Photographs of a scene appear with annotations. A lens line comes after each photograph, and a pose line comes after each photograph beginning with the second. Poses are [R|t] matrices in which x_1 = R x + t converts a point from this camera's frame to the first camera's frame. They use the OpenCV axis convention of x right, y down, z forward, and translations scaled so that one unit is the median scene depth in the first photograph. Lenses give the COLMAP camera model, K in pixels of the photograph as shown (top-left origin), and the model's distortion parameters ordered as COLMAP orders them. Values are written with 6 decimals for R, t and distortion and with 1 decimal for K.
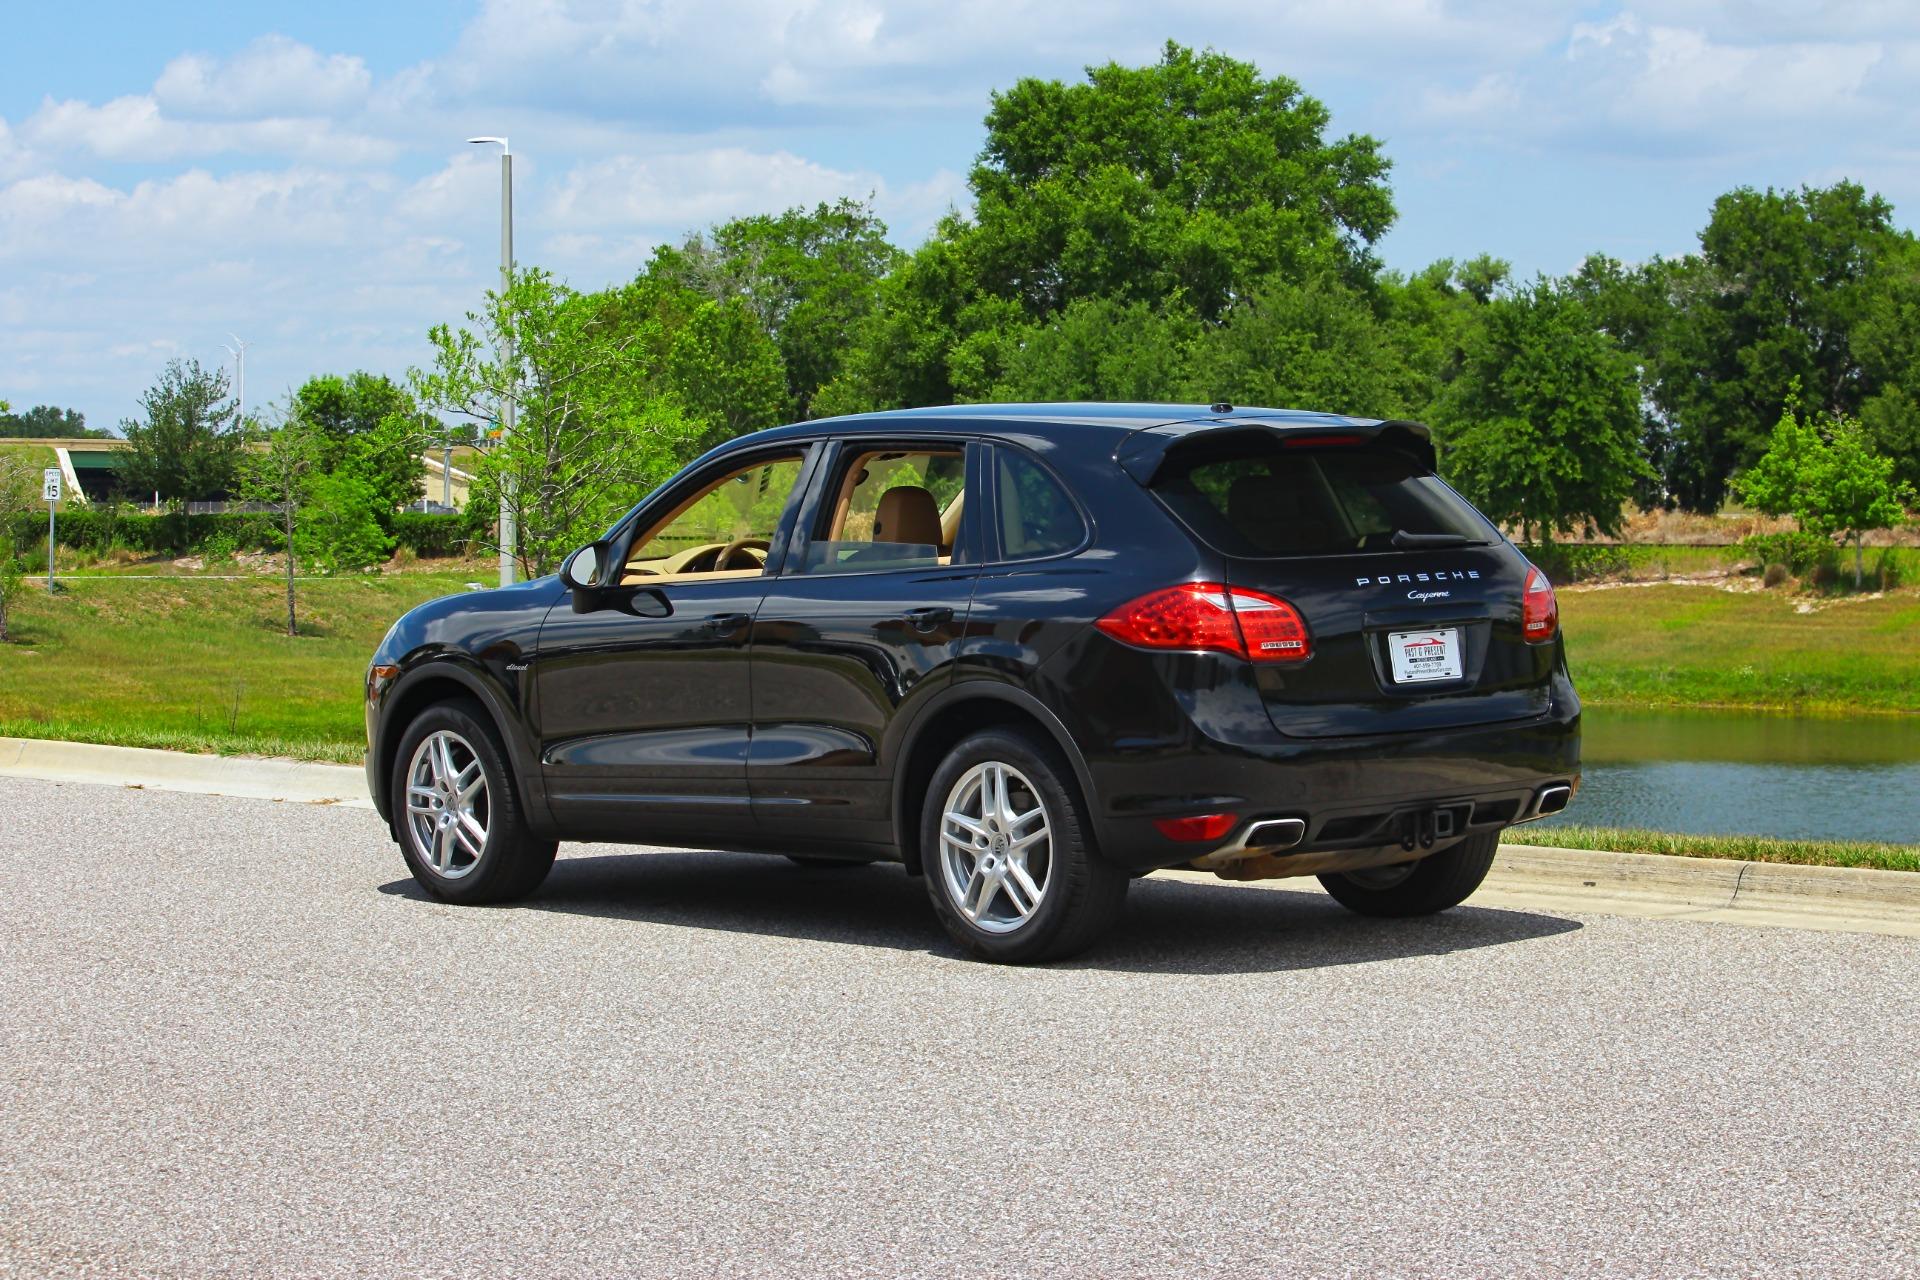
lens RADIAL K [[4941.9, 0, 932.8], [0, 4941.9, 666.1], [0, 0, 1]] dist [-0.429290, 0.000000]
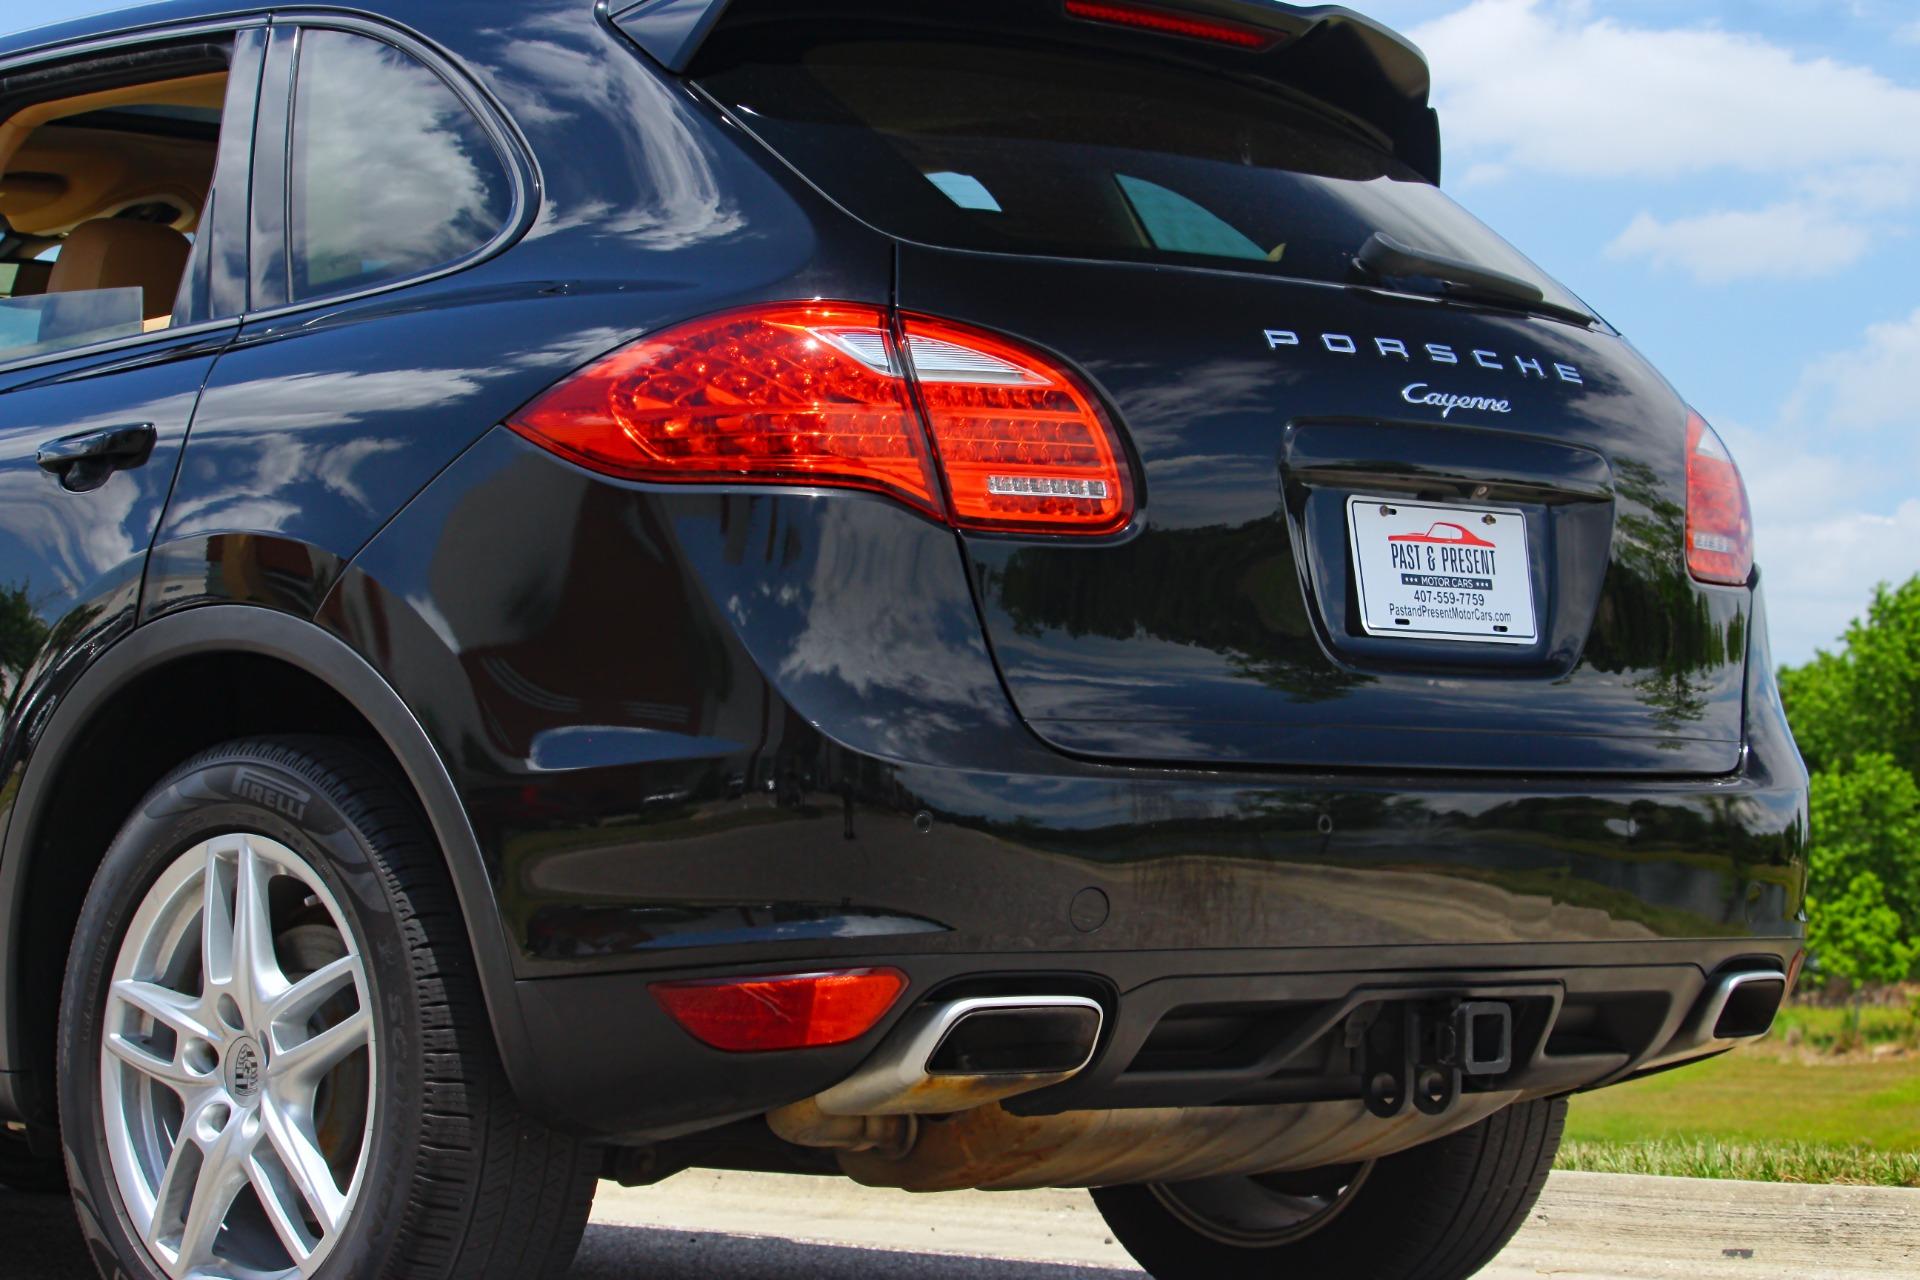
lens RADIAL K [[4941.9, 0, 968.5], [0, 4941.9, 646.9], [0, 0, 1]] dist [-0.429290, 0.000000]
pose [[0.997244, 0.033604, 0.066144, 0.038714], [-0.026801, 0.994508, -0.101173, 0.037663], [-0.069180, 0.099122, 0.992668, 0.597675]]
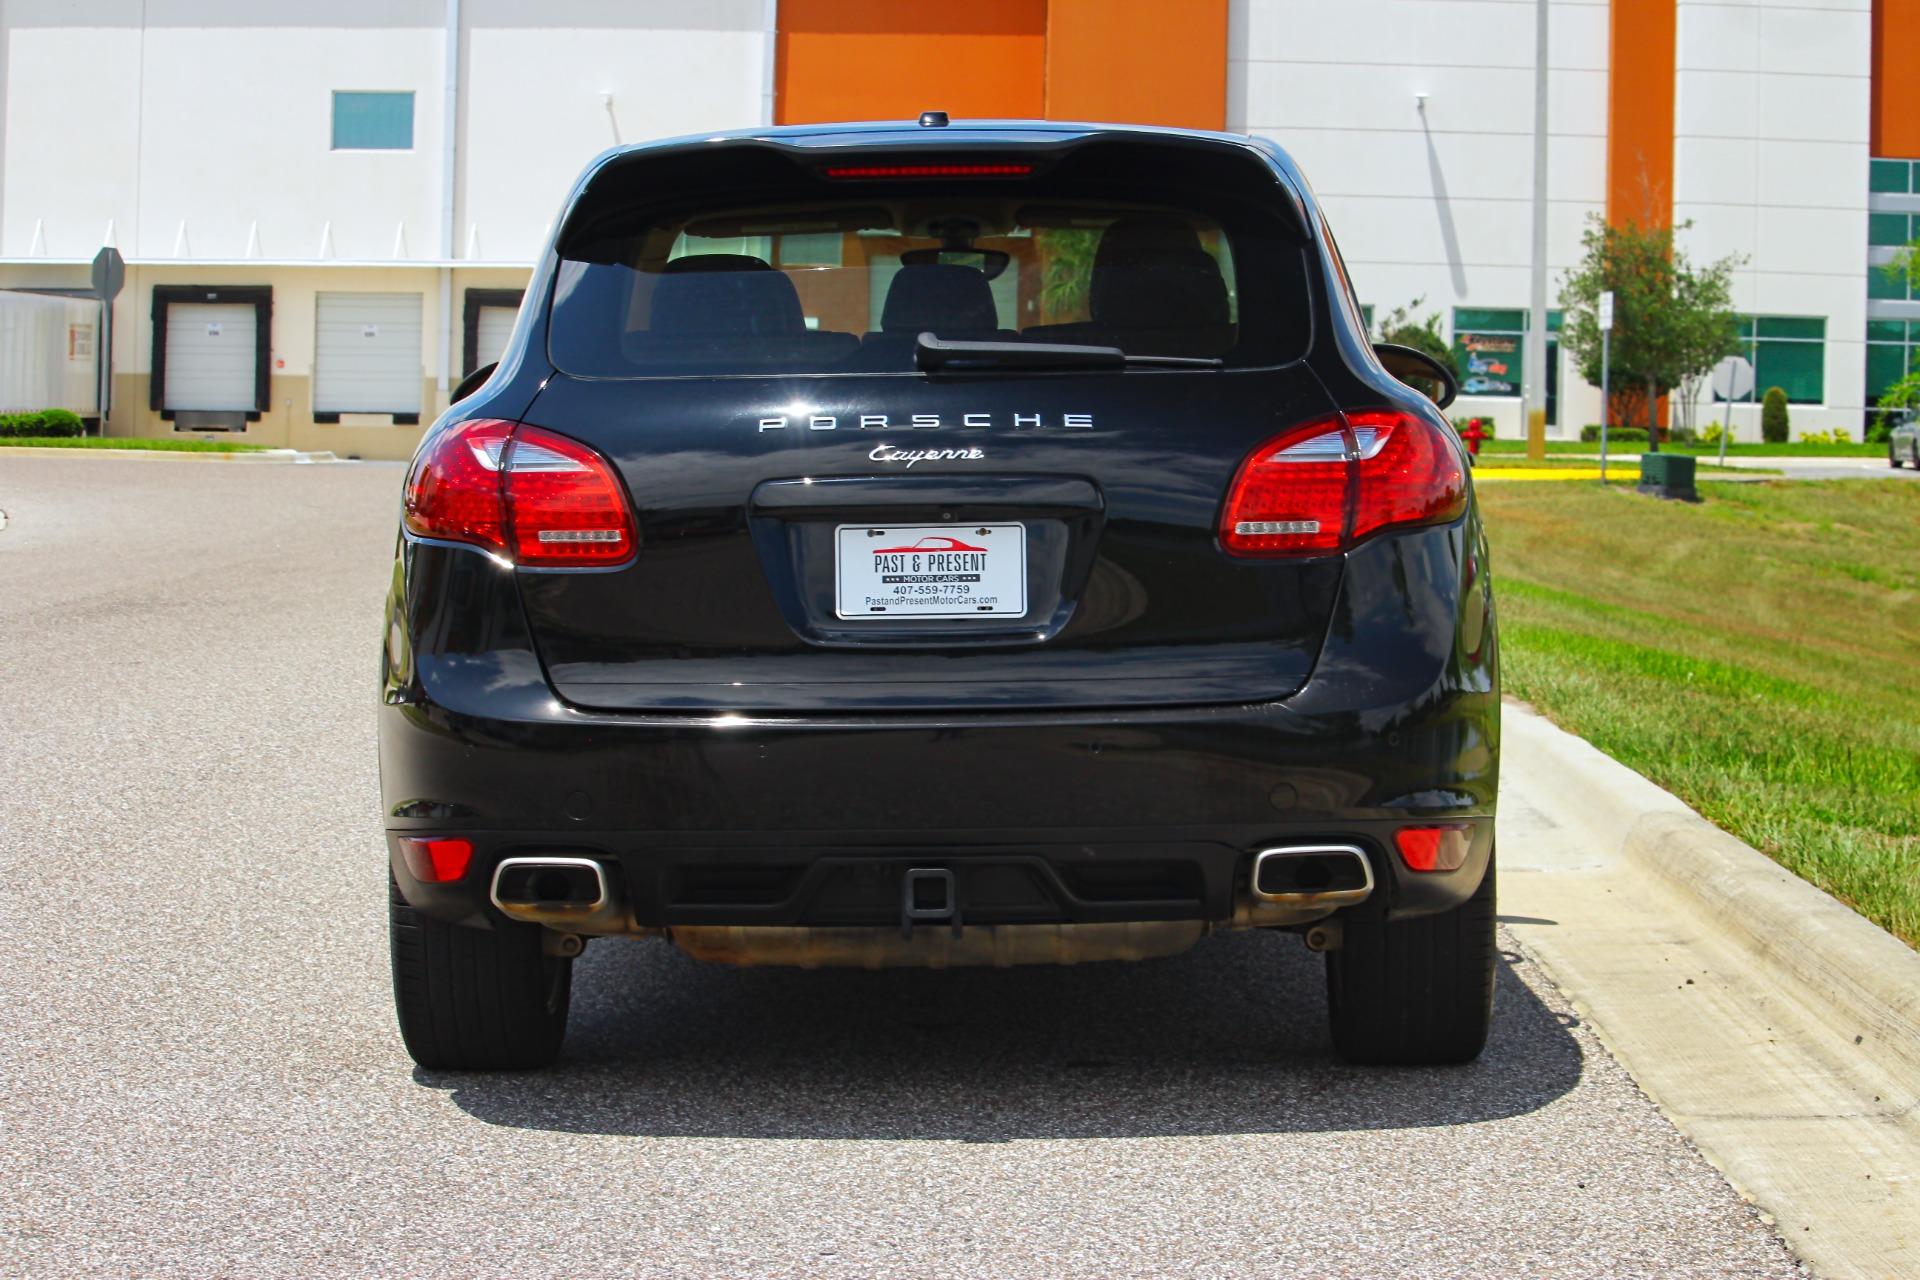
lens RADIAL K [[4941.9, 0, 1098.9], [0, 4941.9, 762.4], [0, 0, 1]] dist [-0.429290, 0.000000]
pose [[0.758292, 0.069363, -0.648215, 0.421587], [-0.043828, 0.997498, 0.055468, -0.010871], [0.650440, -0.013651, 0.759435, 0.566708]]
